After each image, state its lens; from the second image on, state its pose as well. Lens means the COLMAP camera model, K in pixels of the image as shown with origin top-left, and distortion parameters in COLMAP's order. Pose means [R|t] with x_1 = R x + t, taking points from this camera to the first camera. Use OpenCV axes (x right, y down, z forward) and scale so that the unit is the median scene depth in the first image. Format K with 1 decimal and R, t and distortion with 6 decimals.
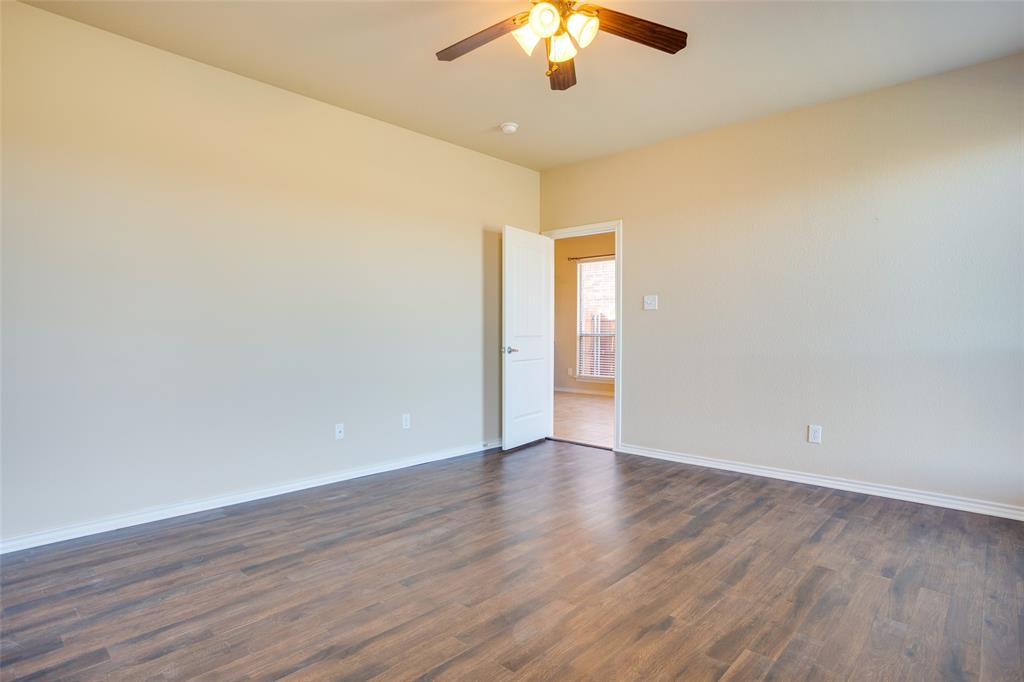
lens RADIAL K [[539.2, 0, 510.2], [0, 539.2, 337.8], [0, 0, 1]] dist [-0.070200, 0.035853]
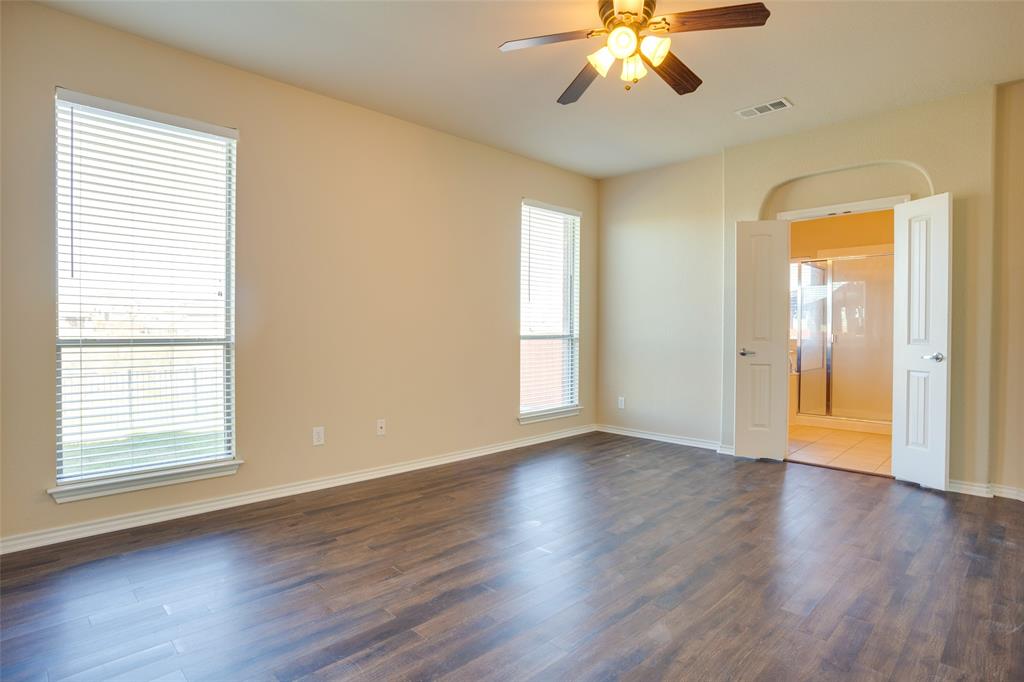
lens RADIAL K [[539.2, 0, 510.2], [0, 539.2, 337.8], [0, 0, 1]] dist [-0.070200, 0.035853]
pose [[-0.999099, -0.004056, 0.042256, 0.233569], [-0.003070, 0.999722, 0.023358, -0.019510], [-0.042339, 0.023207, -0.998834, 1.790922]]
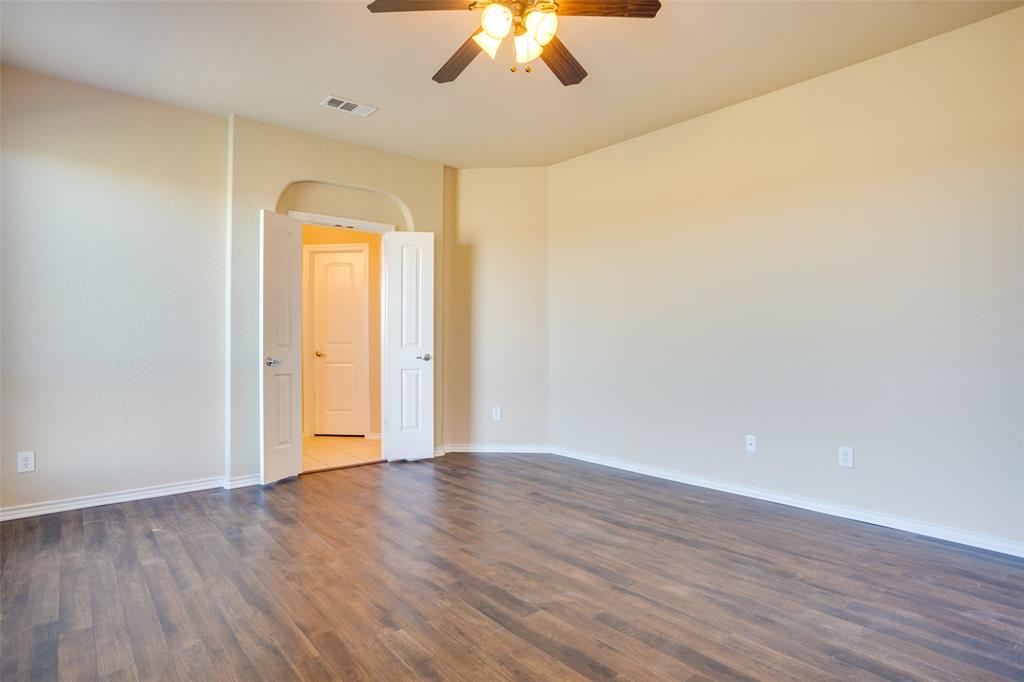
lens RADIAL K [[539.2, 0, 510.2], [0, 539.2, 337.8], [0, 0, 1]] dist [-0.070200, 0.035853]
pose [[-0.111510, -0.000840, -0.993763, 0.905398], [-0.008804, 0.999961, 0.000142, -0.009857], [0.993724, 0.008765, -0.111513, 0.944578]]
